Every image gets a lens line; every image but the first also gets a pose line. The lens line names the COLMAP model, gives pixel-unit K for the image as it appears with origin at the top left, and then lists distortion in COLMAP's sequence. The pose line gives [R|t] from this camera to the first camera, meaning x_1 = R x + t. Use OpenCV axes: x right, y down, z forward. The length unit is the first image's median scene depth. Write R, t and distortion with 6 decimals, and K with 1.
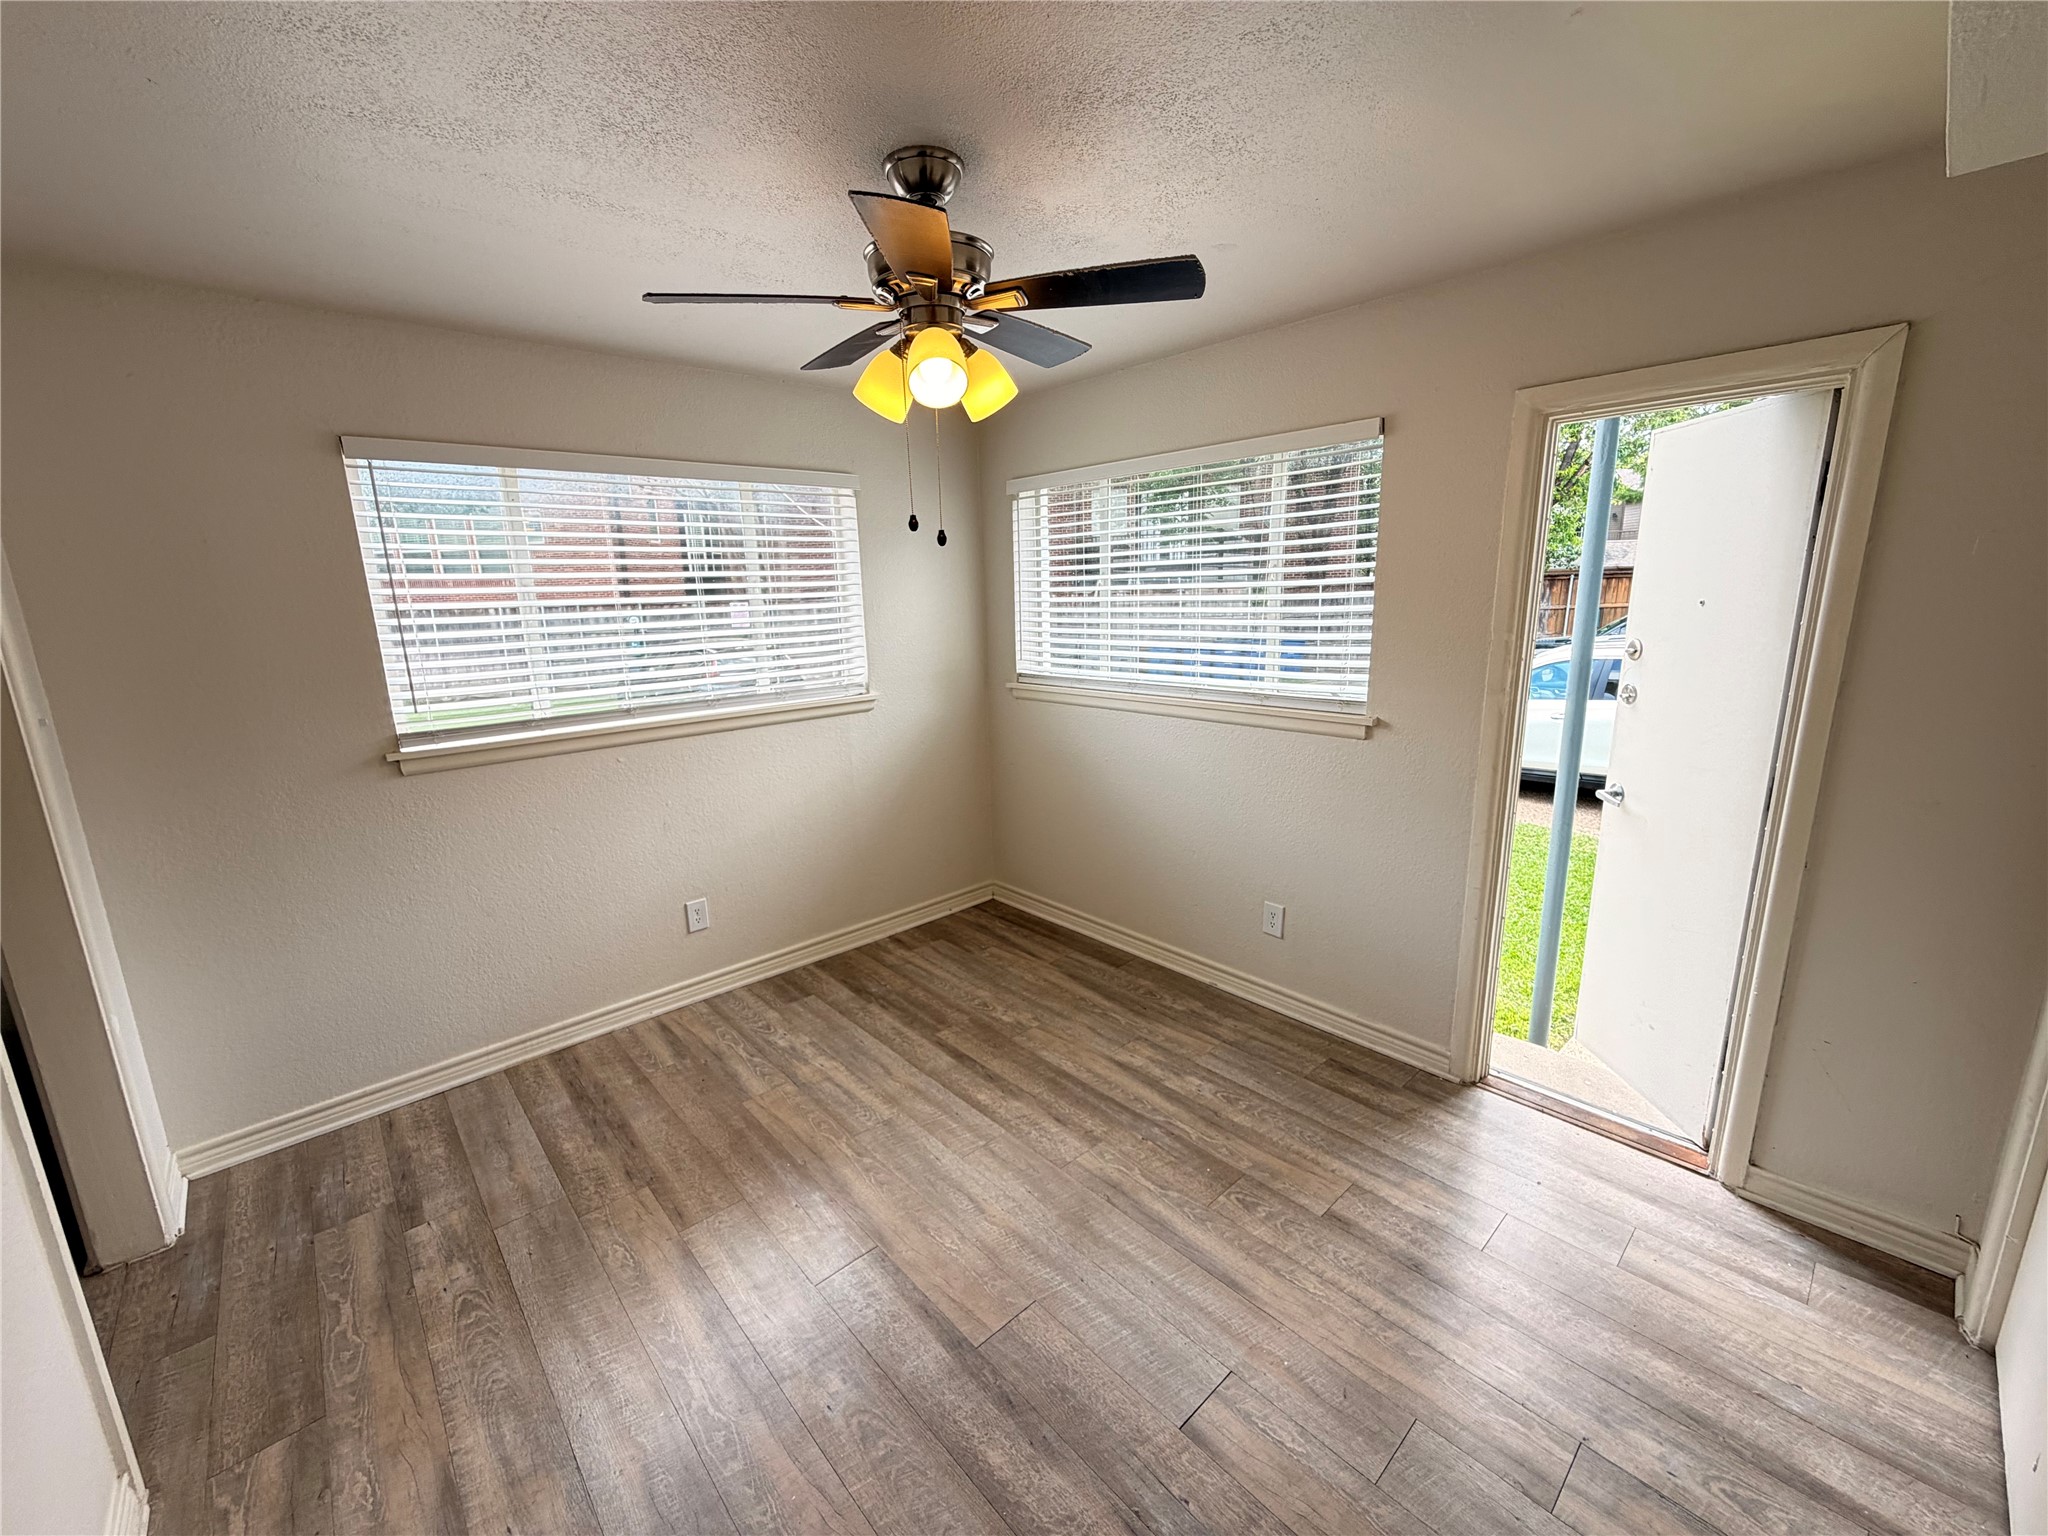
lens RADIAL K [[819.1, 0, 1016.6], [0, 819.1, 770.9], [0, 0, 1]] dist [0.000253, 0.000122]
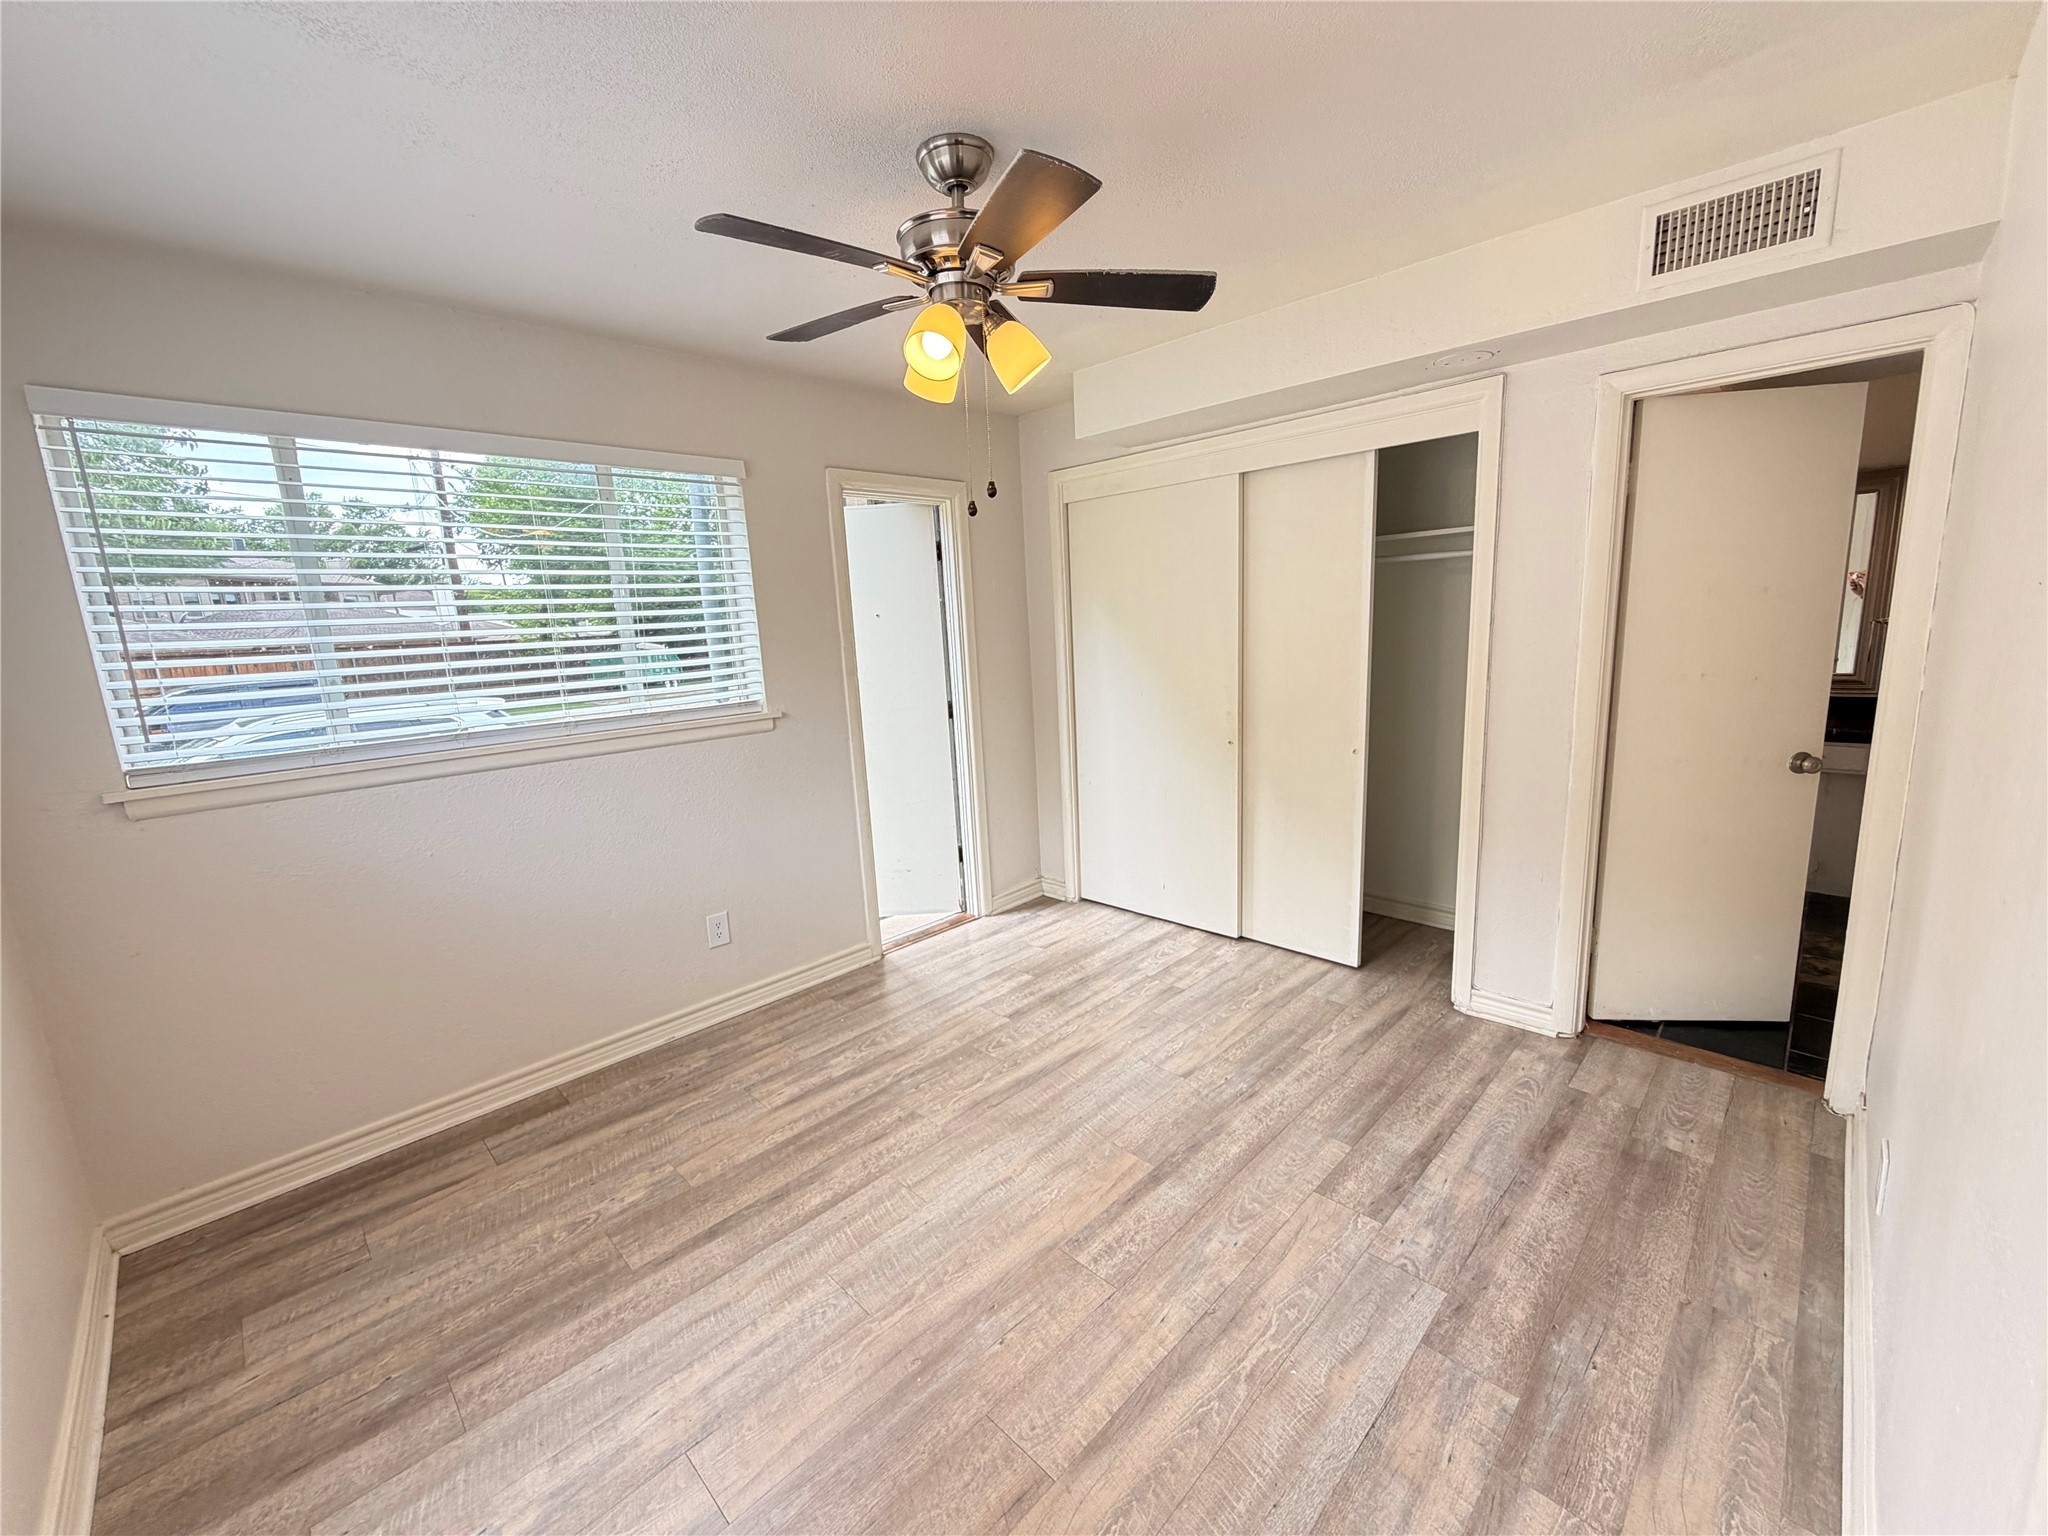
lens RADIAL K [[819.1, 0, 1016.6], [0, 819.1, 770.9], [0, 0, 1]] dist [0.000253, 0.000122]
pose [[-0.050480, -0.154500, 0.986702, -0.726143], [0.264890, 0.950508, 0.162384, -0.077188], [-0.962956, 0.269564, -0.007056, 0.650680]]
